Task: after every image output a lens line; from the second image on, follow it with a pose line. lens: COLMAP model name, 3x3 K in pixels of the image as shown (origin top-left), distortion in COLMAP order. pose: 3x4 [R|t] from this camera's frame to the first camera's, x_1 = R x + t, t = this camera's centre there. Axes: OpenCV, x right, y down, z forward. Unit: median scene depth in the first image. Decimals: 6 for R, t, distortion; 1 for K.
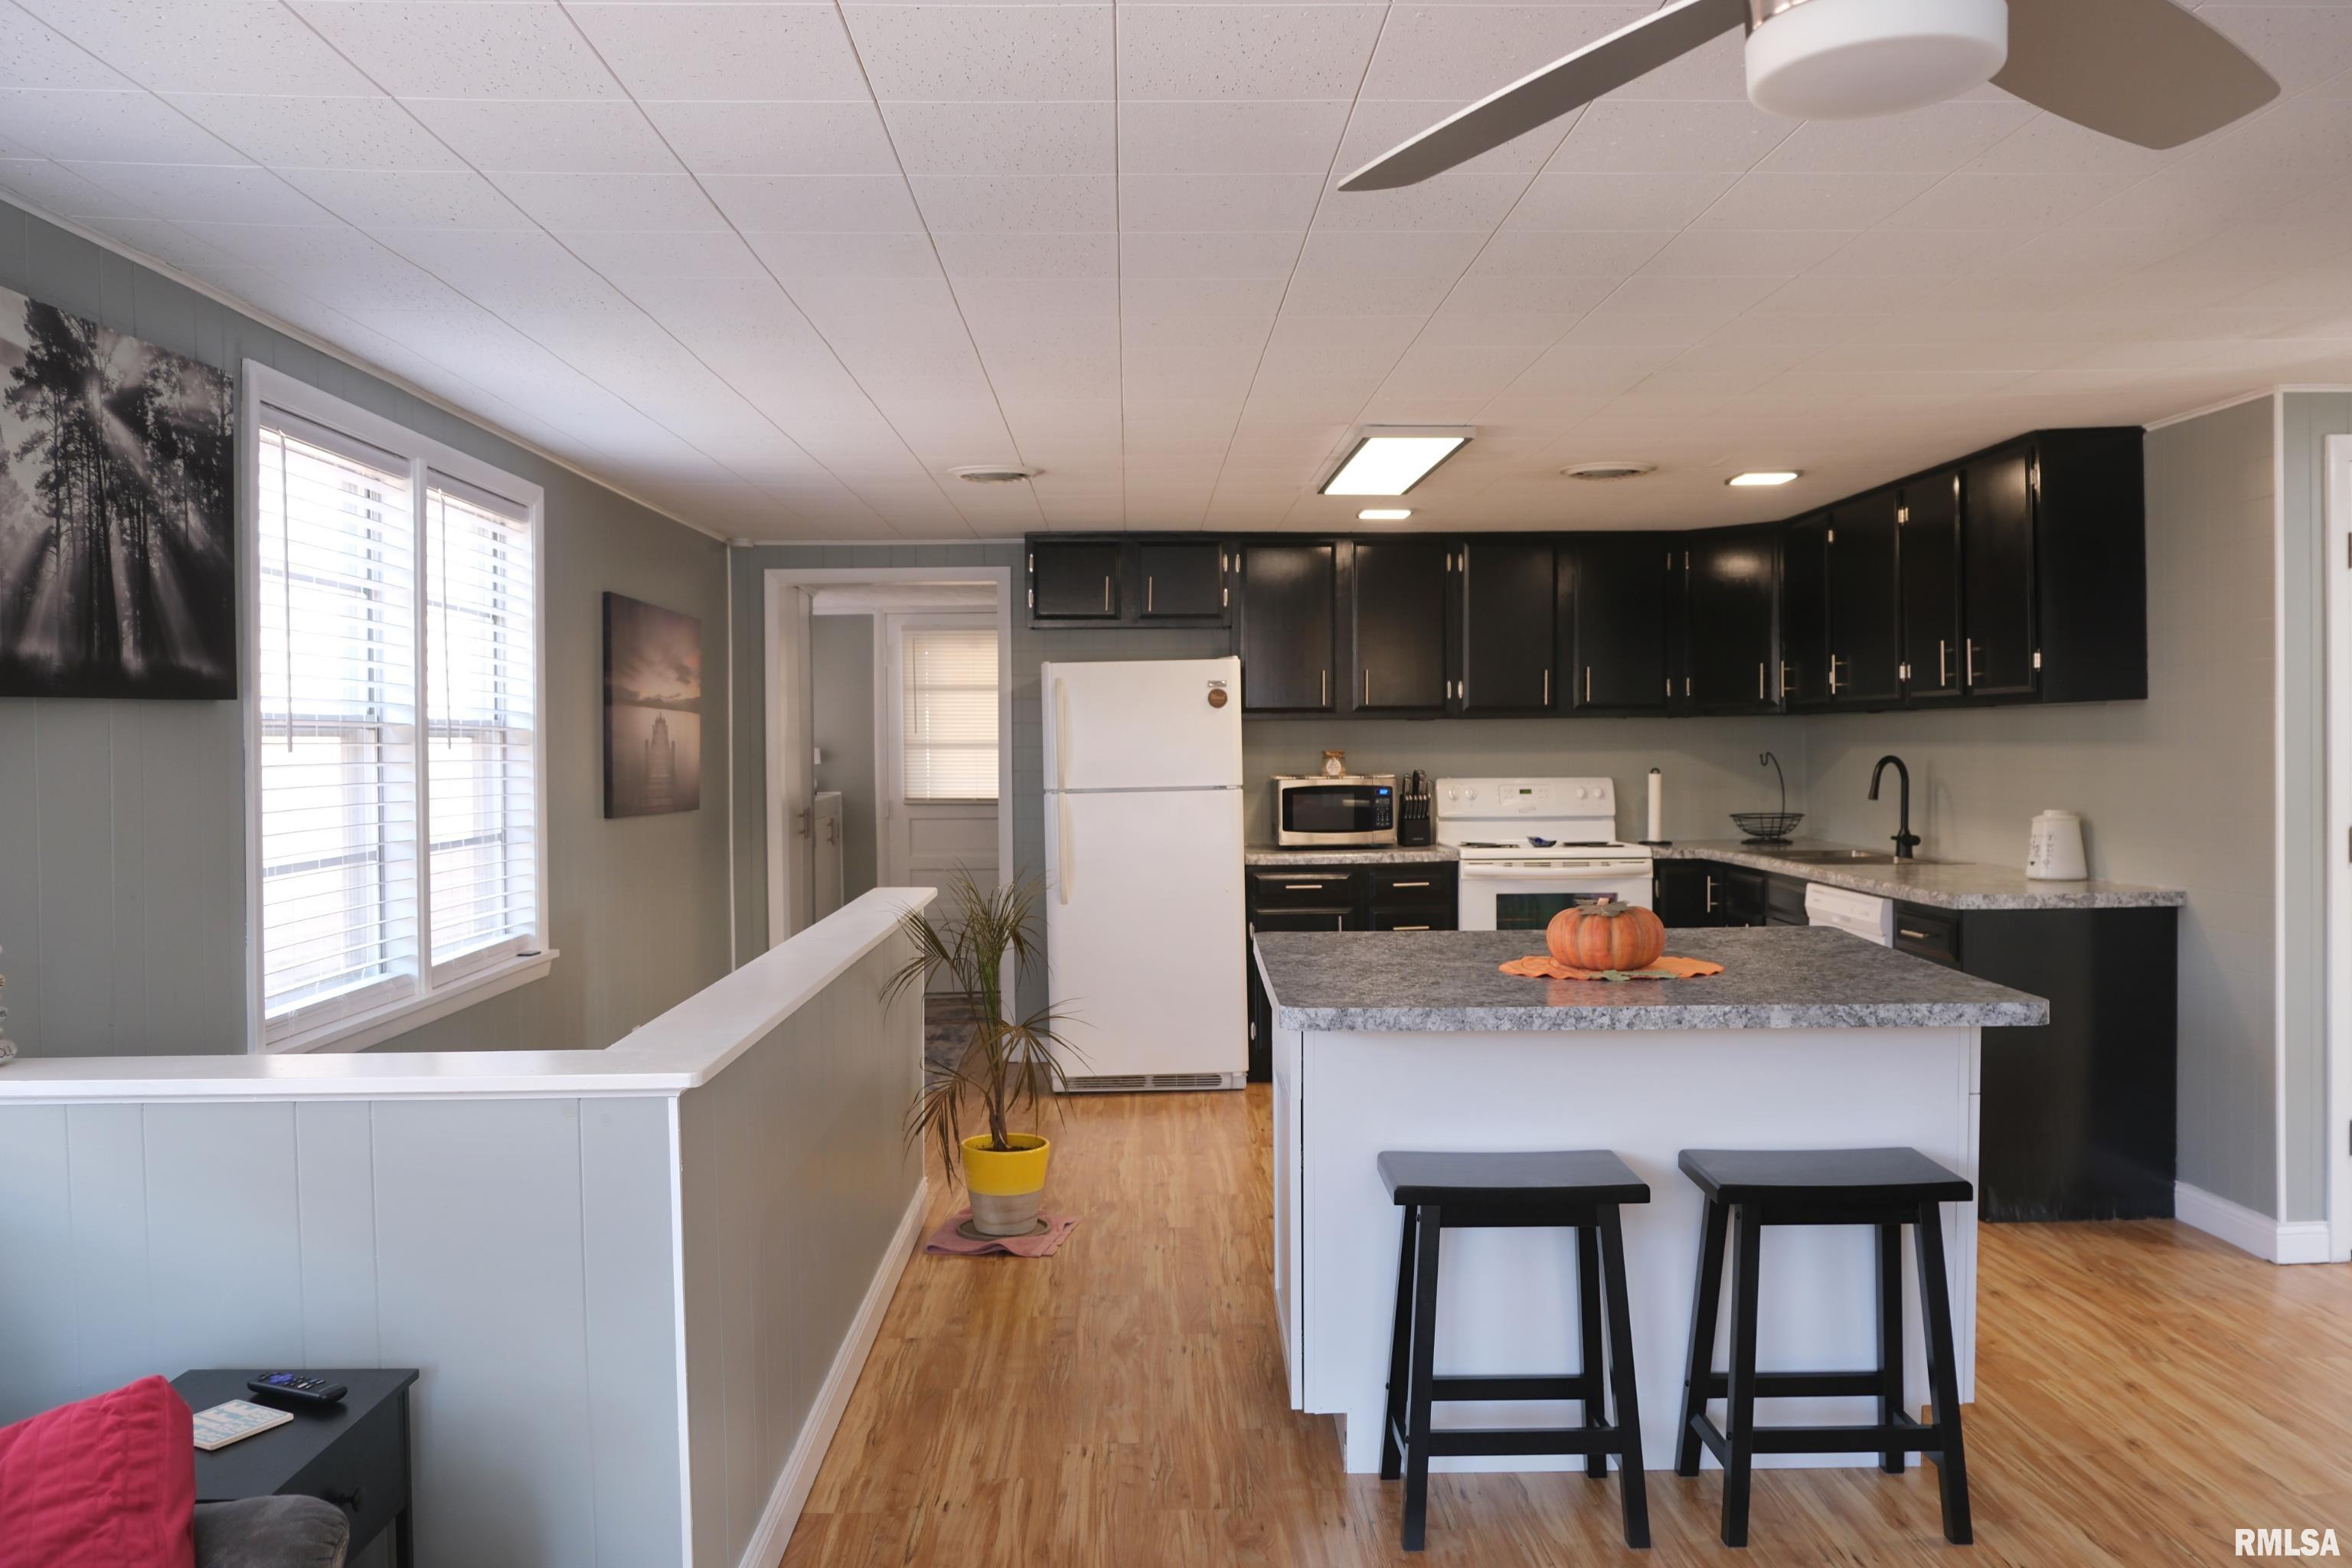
lens RADIAL K [[1826.5, 0, 1176.0], [0, 1826.5, 784.0], [0, 0, 1]] dist [-0.033125, 0.013575]
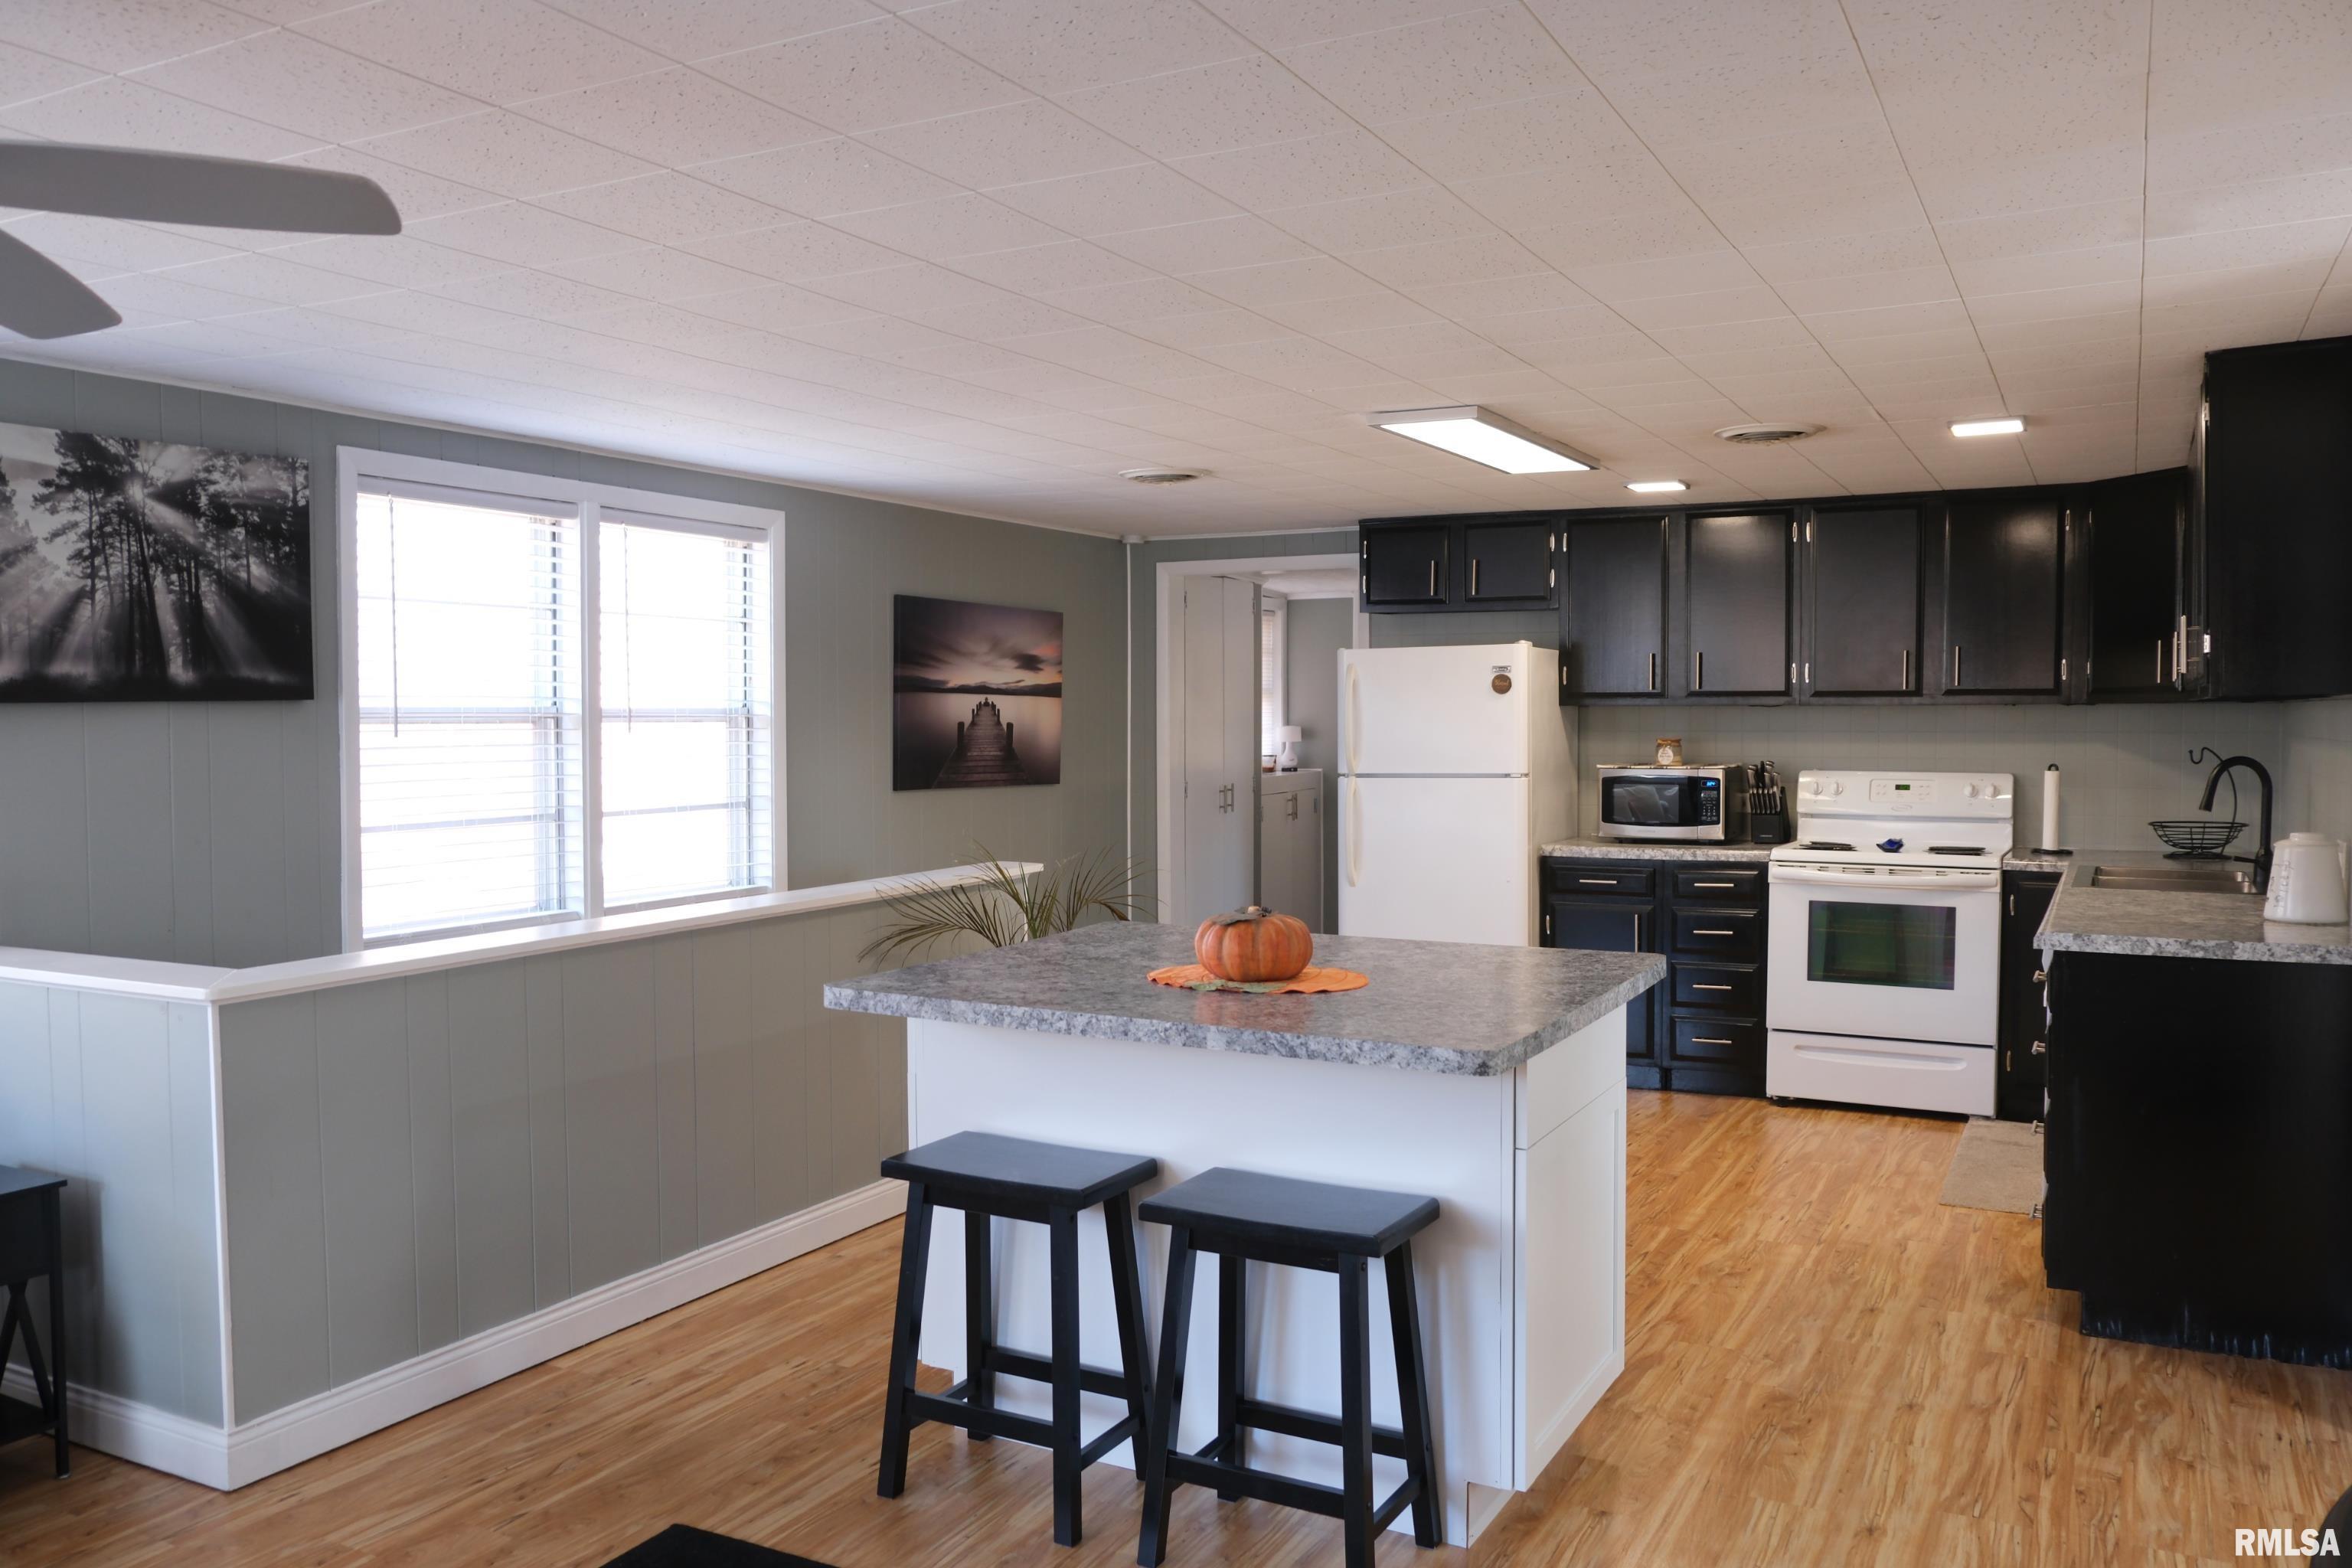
lens RADIAL K [[1826.5, 0, 1176.0], [0, 1826.5, 784.0], [0, 0, 1]] dist [-0.033125, 0.013575]
pose [[0.870481, 0.026835, -0.491469, 0.717657], [-0.017773, 0.999575, 0.023099, -0.026335], [0.491881, -0.011372, 0.870588, 0.134135]]
